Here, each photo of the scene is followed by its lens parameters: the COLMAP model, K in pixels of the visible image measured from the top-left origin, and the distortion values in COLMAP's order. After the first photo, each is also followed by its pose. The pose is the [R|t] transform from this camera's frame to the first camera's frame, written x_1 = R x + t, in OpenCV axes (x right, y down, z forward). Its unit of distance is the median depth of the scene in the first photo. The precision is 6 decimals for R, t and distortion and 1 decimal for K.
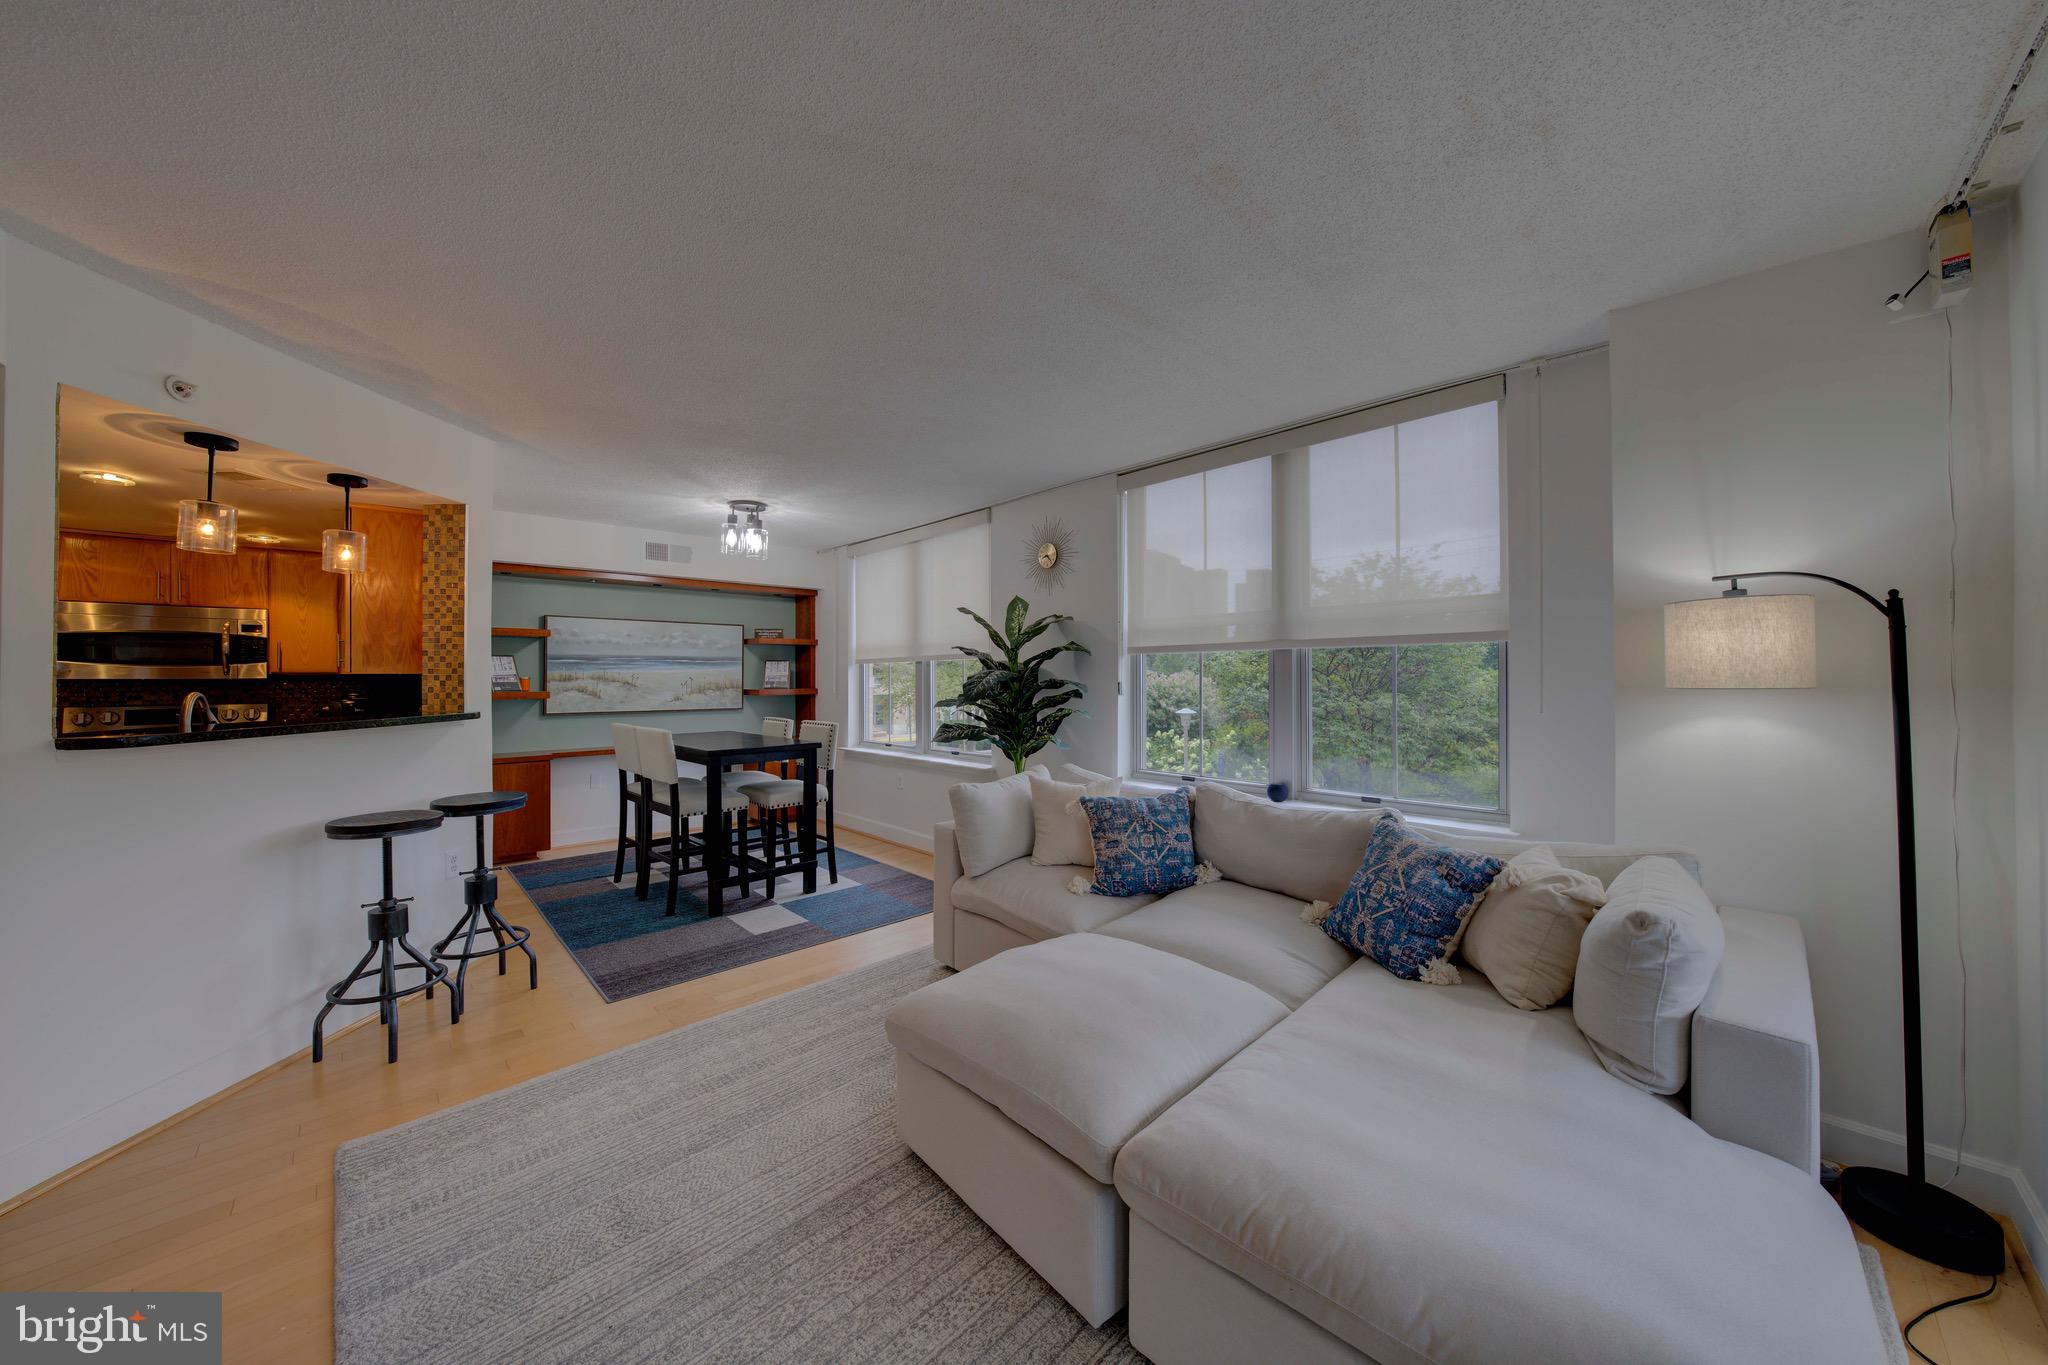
lens RADIAL K [[706.2, 0, 1021.1], [0, 706.2, 674.1], [0, 0, 1]] dist [-0.026321, 0.005306]
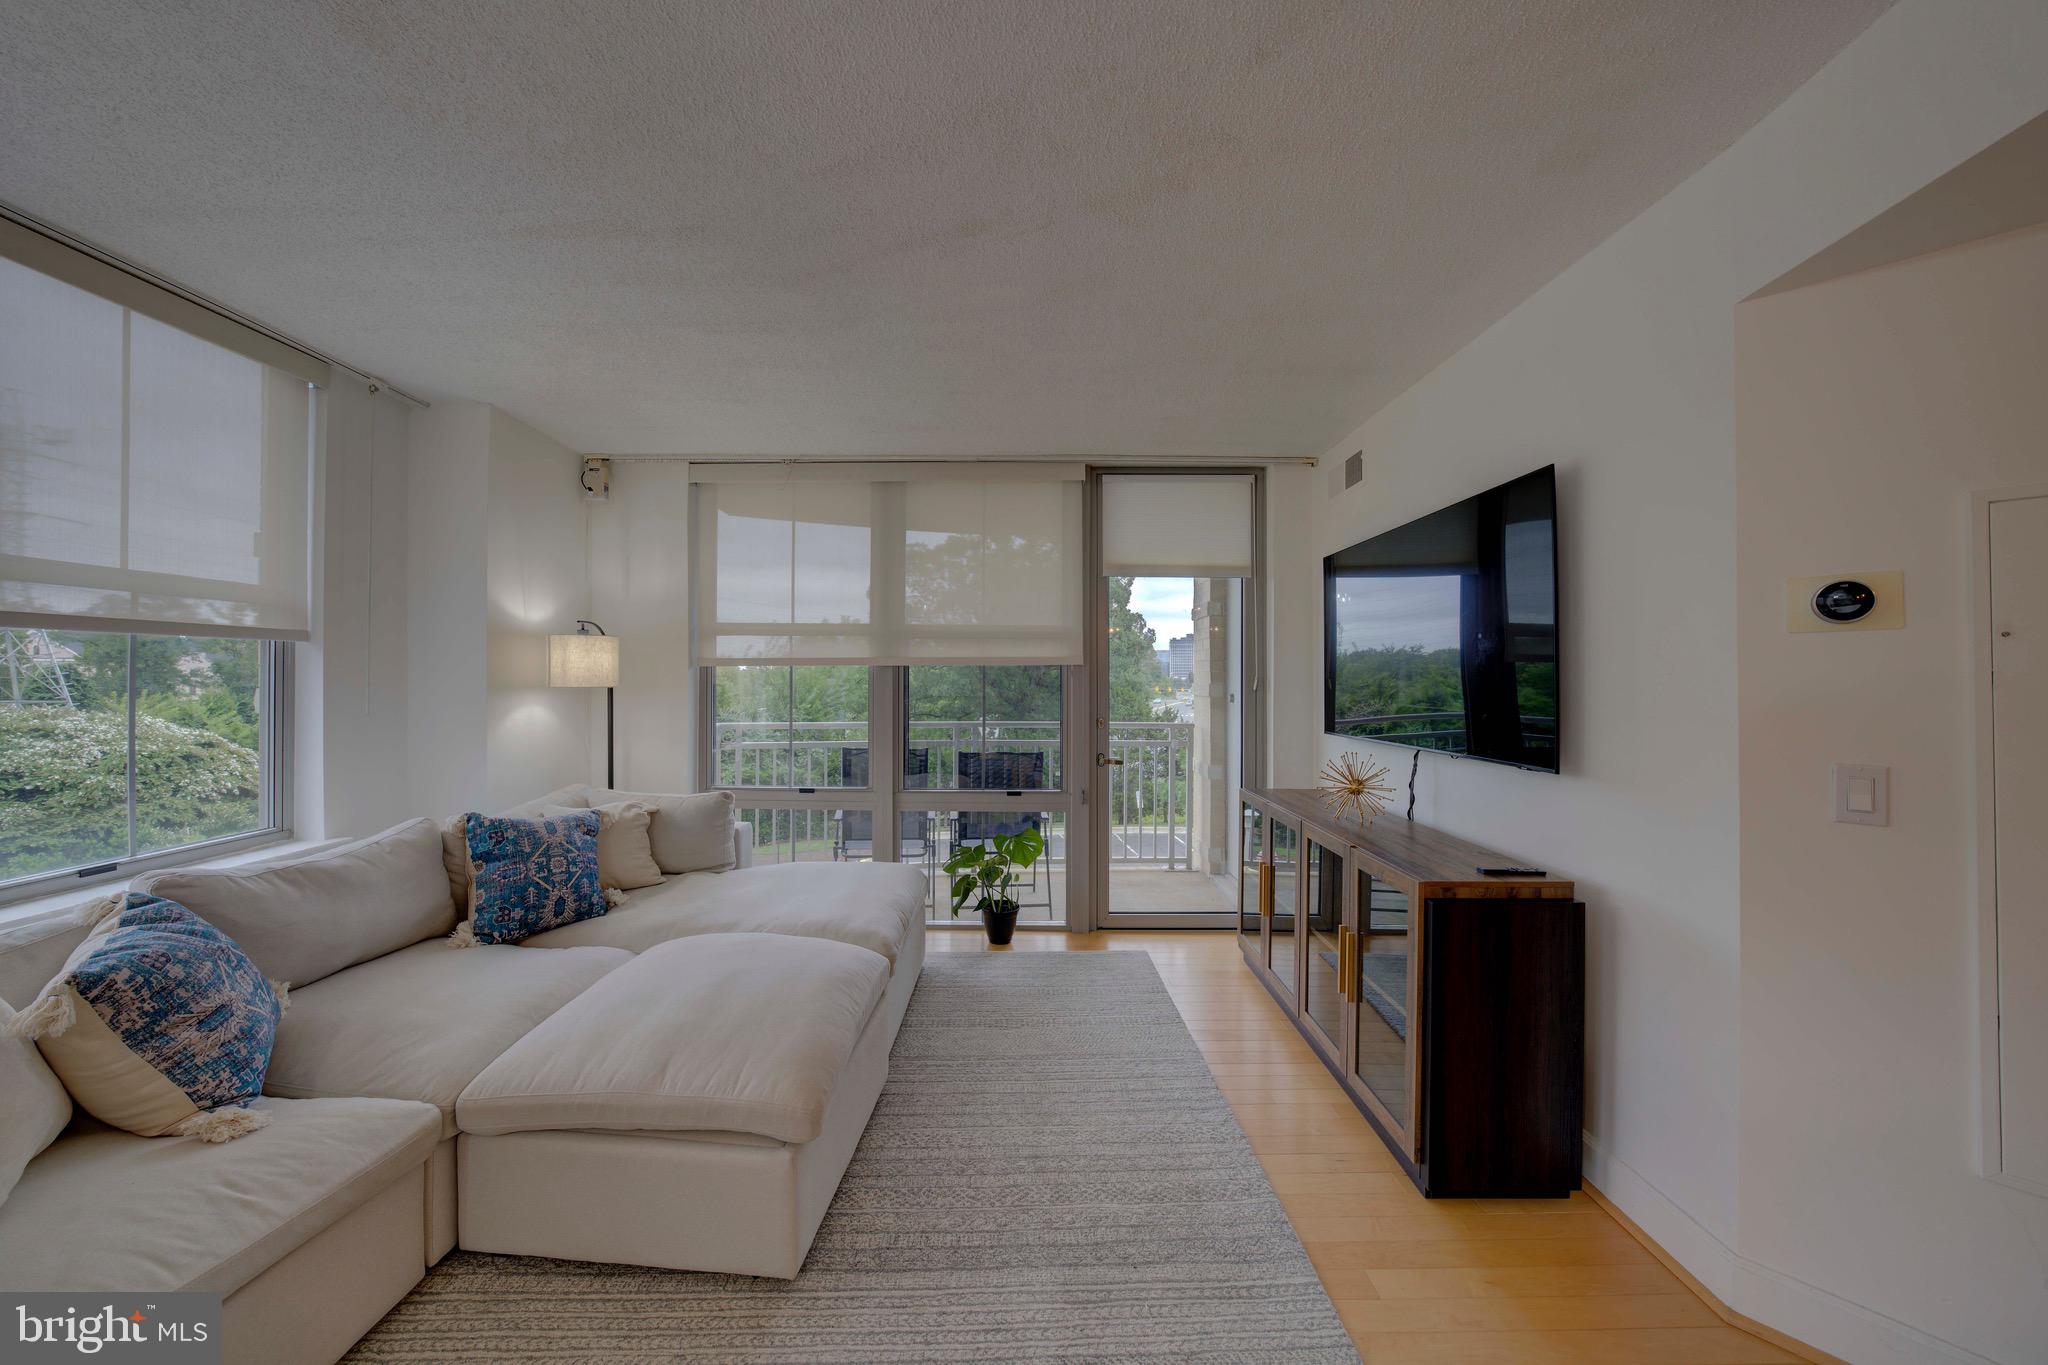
lens RADIAL K [[706.2, 0, 1020.2], [0, 706.2, 675.2], [0, 0, 1]] dist [-0.026321, 0.005306]
pose [[-0.724022, 0.005370, 0.689756, -0.387016], [-0.002159, 0.999947, -0.010051, 0.002974], [-0.689774, -0.008766, -0.723972, 0.608053]]
